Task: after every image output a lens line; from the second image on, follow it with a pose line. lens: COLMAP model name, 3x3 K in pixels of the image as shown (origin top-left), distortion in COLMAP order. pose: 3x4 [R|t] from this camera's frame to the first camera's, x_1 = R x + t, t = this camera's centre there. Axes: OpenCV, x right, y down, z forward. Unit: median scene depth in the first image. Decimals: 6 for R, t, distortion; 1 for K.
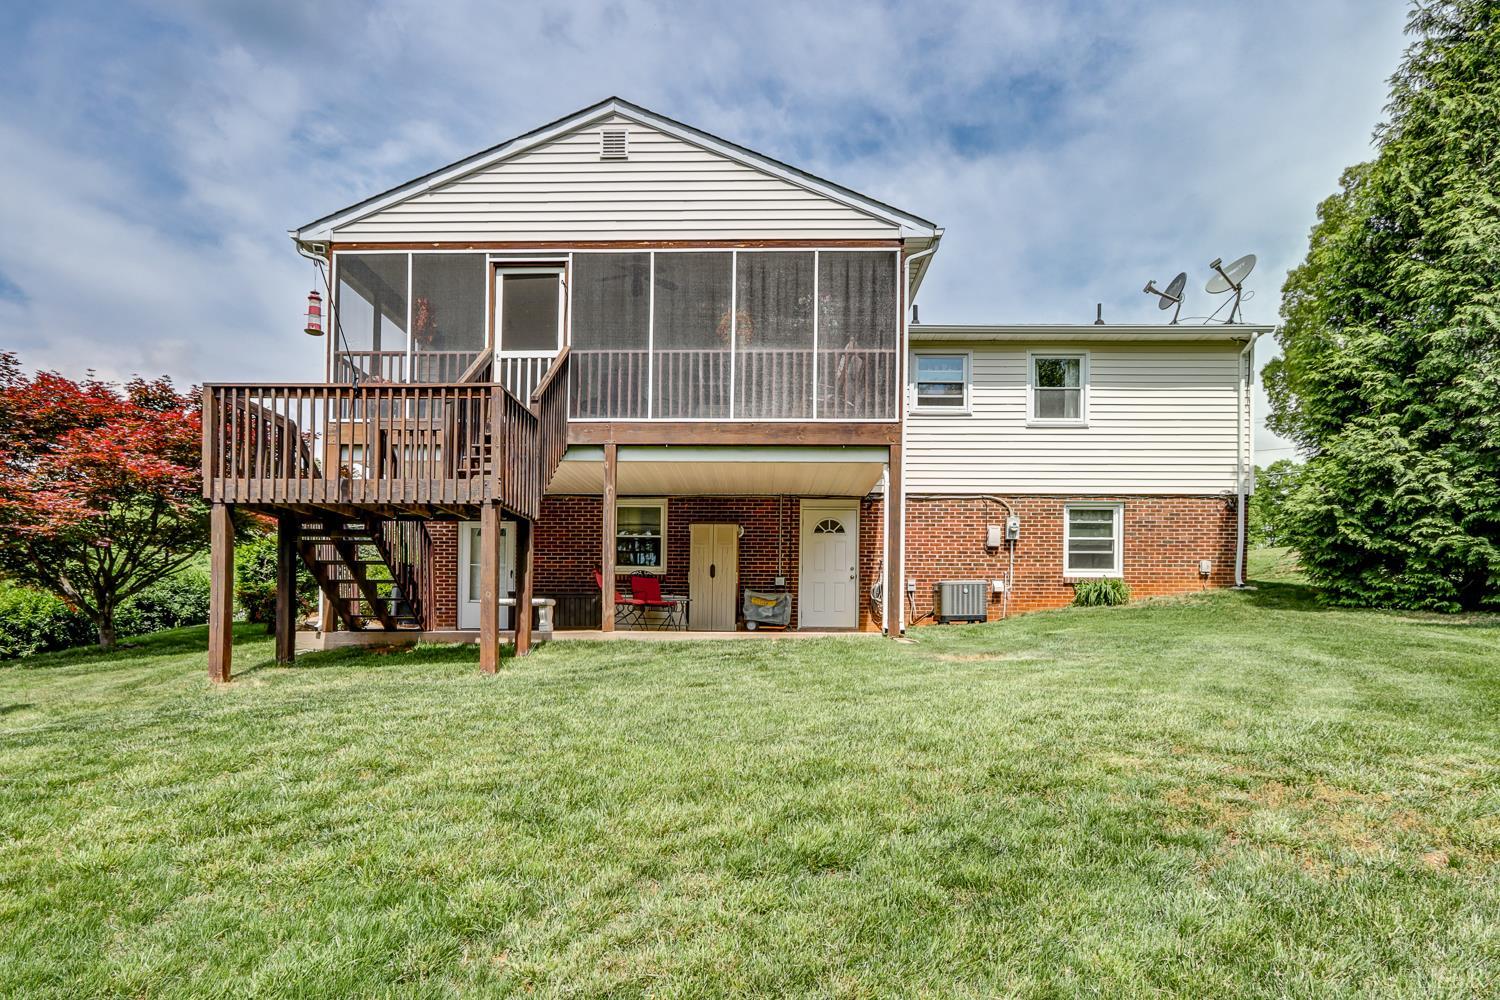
lens RADIAL K [[821.8, 0, 741.5], [0, 821.8, 638.9], [0, 0, 1]] dist [-0.011502, -0.000148]
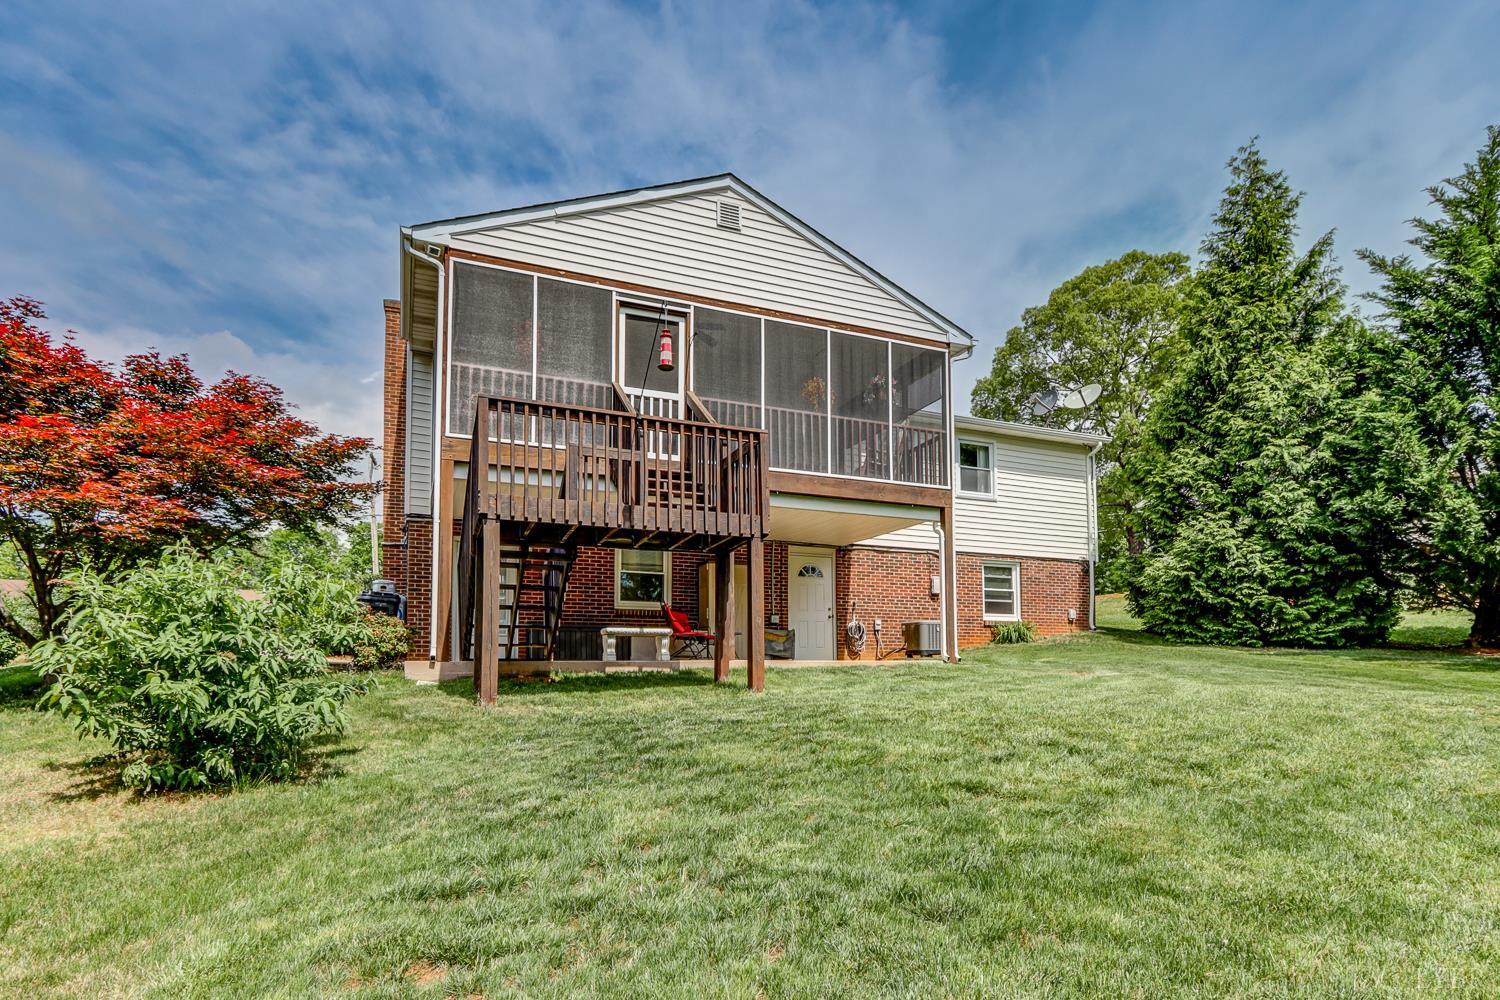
lens RADIAL K [[859.4, 0, 768.8], [0, 859.4, 640.7], [0, 0, 1]] dist [0.000979, 0.000441]
pose [[0.901119, 0.009439, 0.433468, -0.584412], [0.015807, 0.998383, -0.054602, 0.026504], [-0.433283, 0.056054, 0.899513, -0.025069]]
